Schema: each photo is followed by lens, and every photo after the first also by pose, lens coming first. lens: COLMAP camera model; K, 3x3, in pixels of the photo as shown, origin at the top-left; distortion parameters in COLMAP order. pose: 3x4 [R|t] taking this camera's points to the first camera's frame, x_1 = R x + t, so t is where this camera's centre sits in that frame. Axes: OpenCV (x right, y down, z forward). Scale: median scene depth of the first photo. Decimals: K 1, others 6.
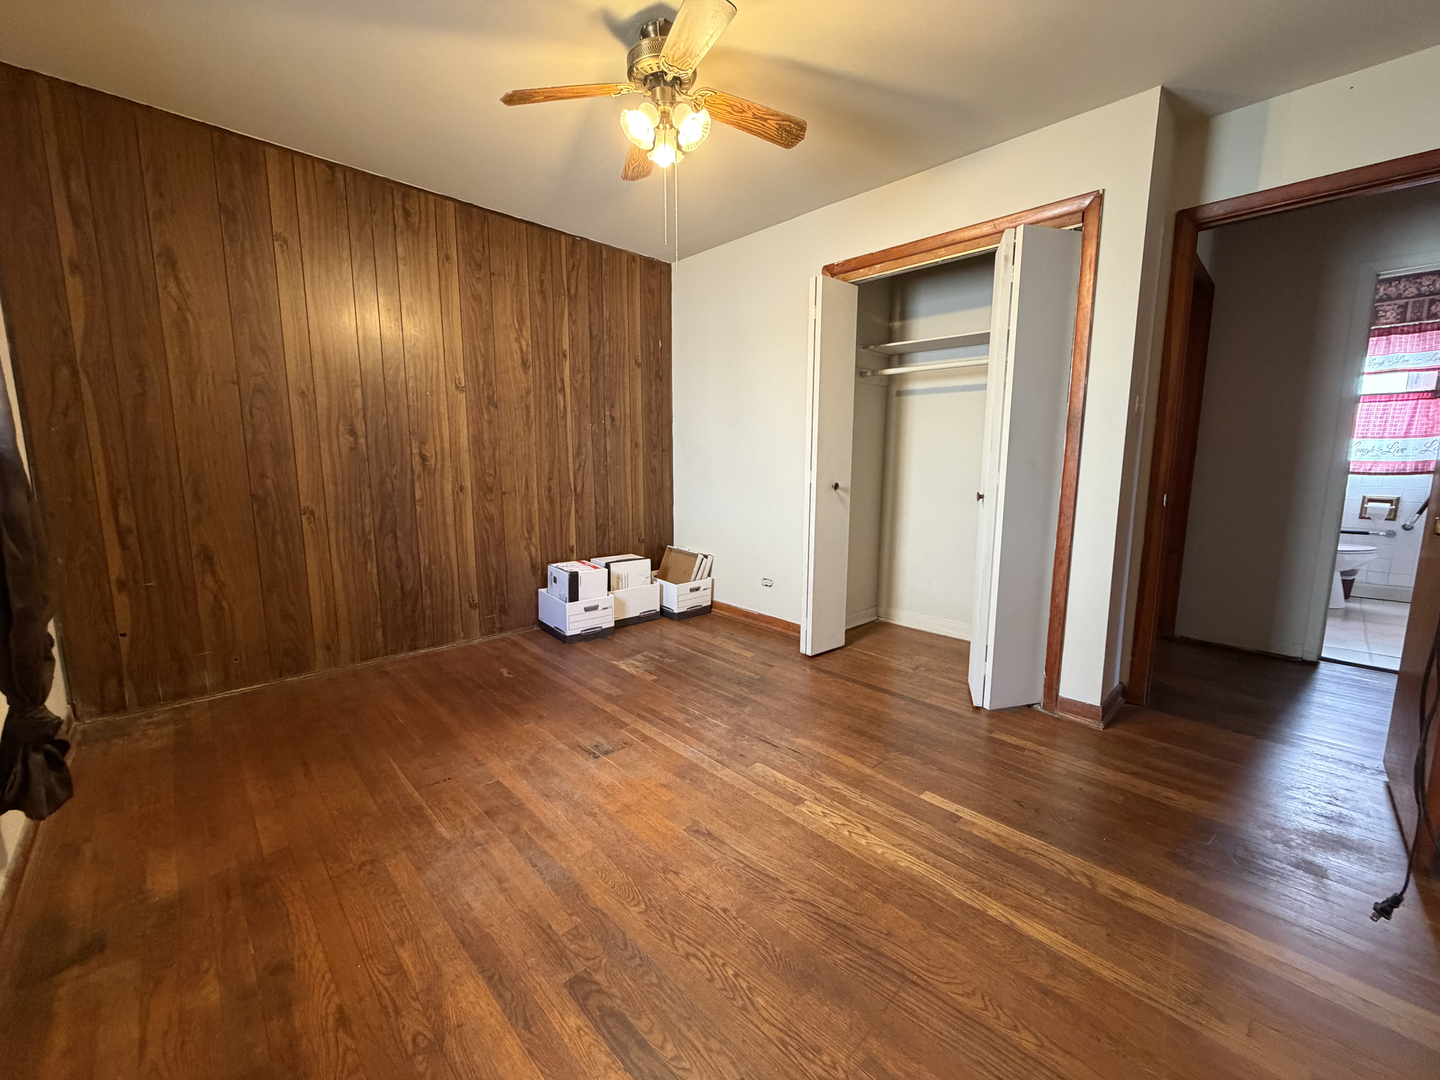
lens RADIAL K [[574.2, 0, 720.0], [0, 574.2, 540.0], [0, 0, 1]] dist [-0.000085, -0.000254]
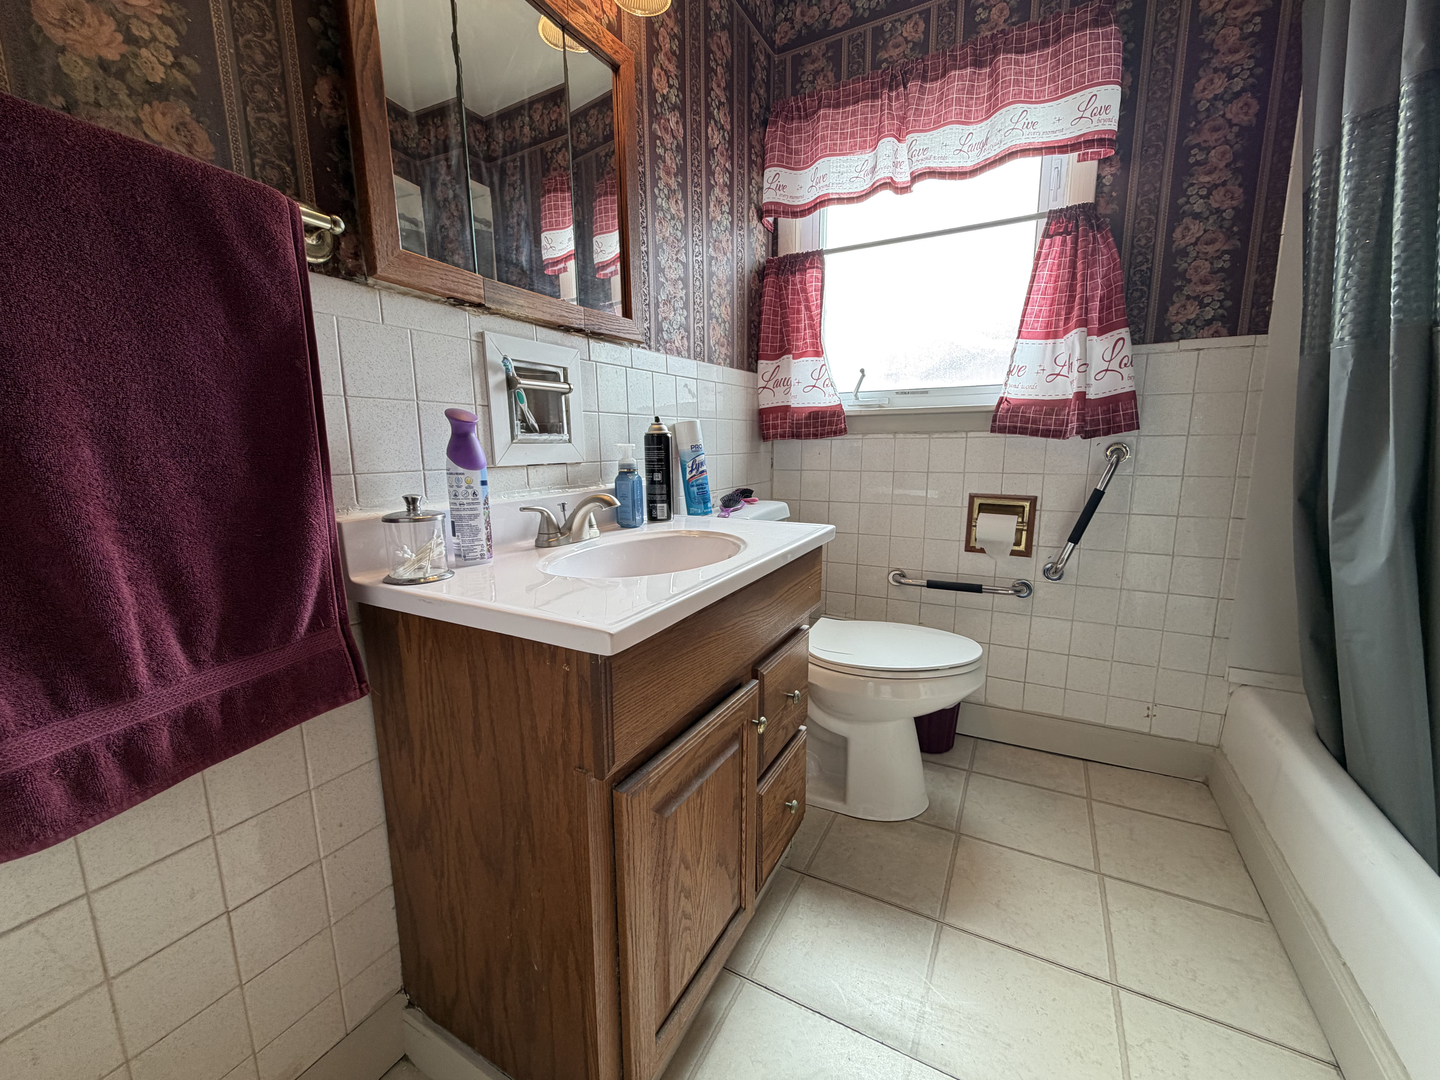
lens RADIAL K [[574.2, 0, 720.0], [0, 574.2, 540.0], [0, 0, 1]] dist [-0.000085, -0.000254]
pose [[0.956504, -0.064784, 0.284435, 0.856680], [0.056827, 0.997729, 0.036147, -0.071039], [-0.286130, -0.018411, 0.958014, 0.678875]]
